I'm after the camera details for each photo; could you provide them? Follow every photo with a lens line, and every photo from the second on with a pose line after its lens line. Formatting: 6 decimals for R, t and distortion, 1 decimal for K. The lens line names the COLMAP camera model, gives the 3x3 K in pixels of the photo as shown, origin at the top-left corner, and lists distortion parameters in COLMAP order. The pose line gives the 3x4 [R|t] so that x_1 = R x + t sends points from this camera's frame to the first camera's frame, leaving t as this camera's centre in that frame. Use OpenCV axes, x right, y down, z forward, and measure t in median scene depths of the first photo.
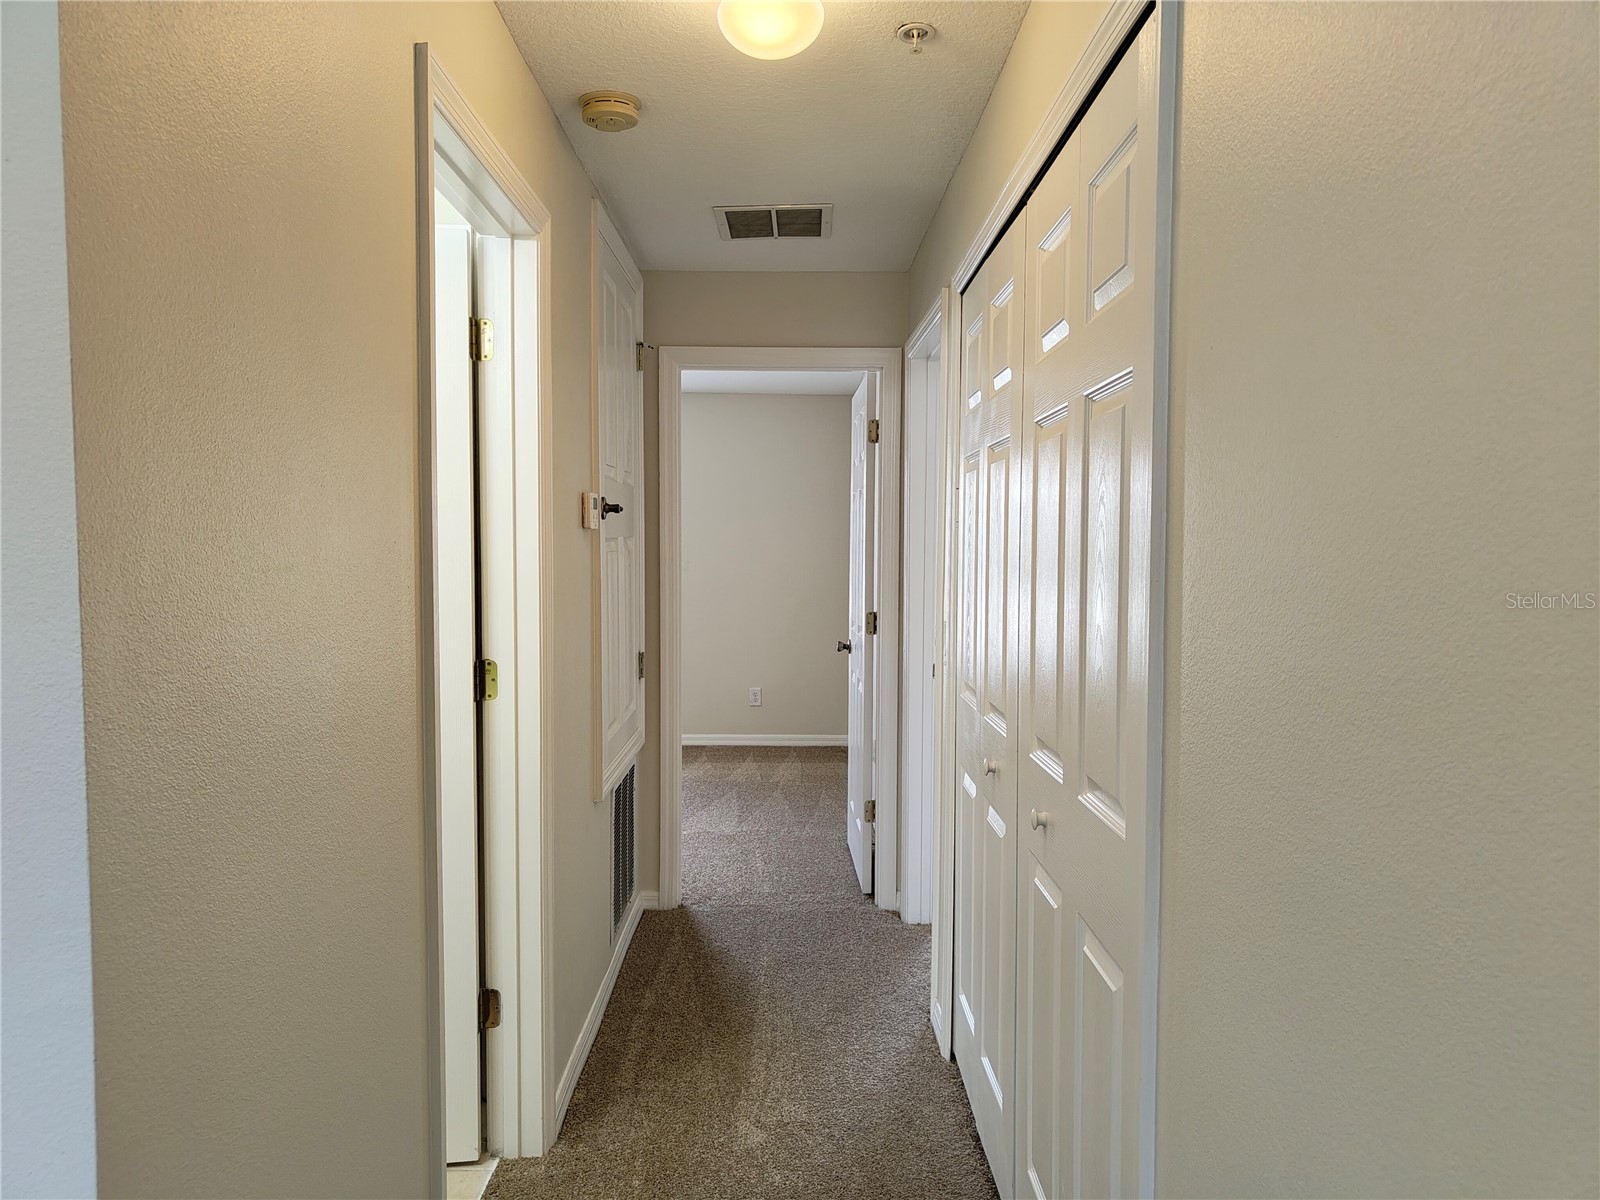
lens RADIAL K [[1114.4, 0, 803.2], [0, 1114.4, 606.0], [0, 0, 1]] dist [0.020463, -0.001021]
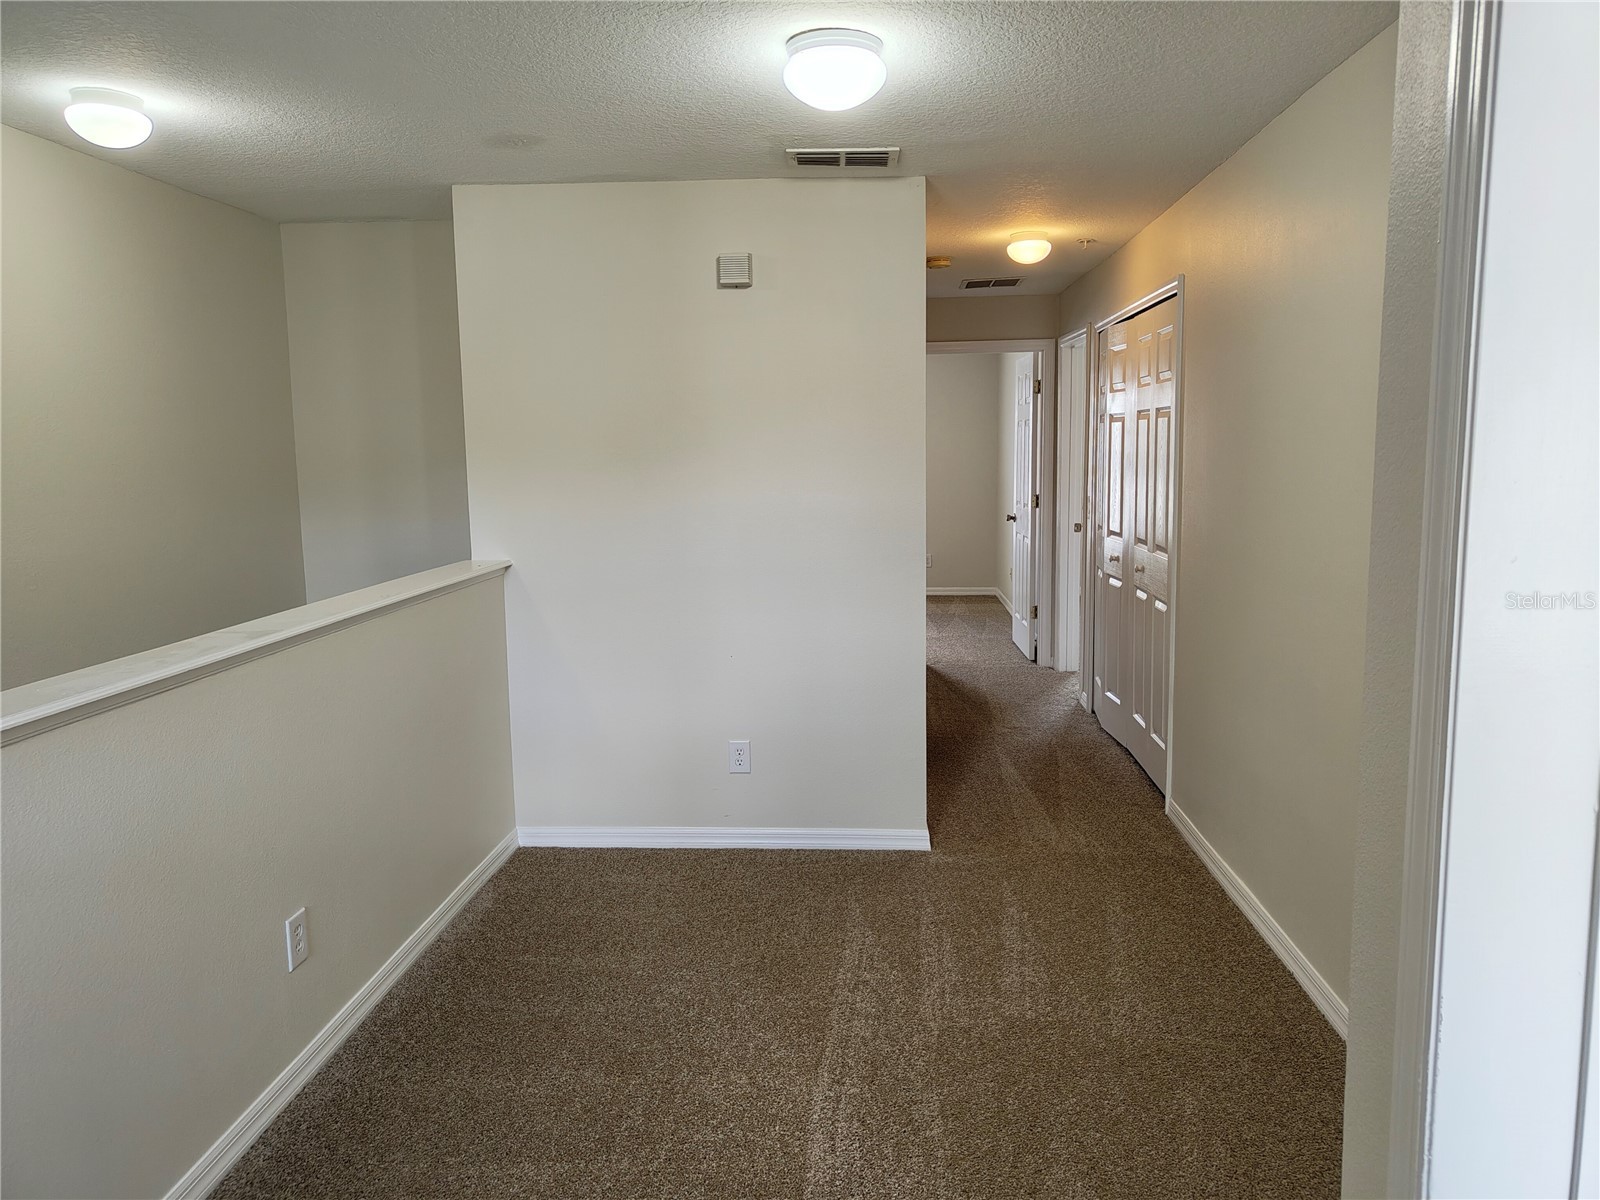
lens RADIAL K [[1114.4, 0, 797.9], [0, 1114.4, 590.6], [0, 0, 1]] dist [0.020463, -0.001021]
pose [[0.996487, -0.011421, -0.082965, -0.159703], [0.017955, 0.996757, 0.078446, 0.011494], [0.081800, -0.079660, 0.993460, -0.726249]]
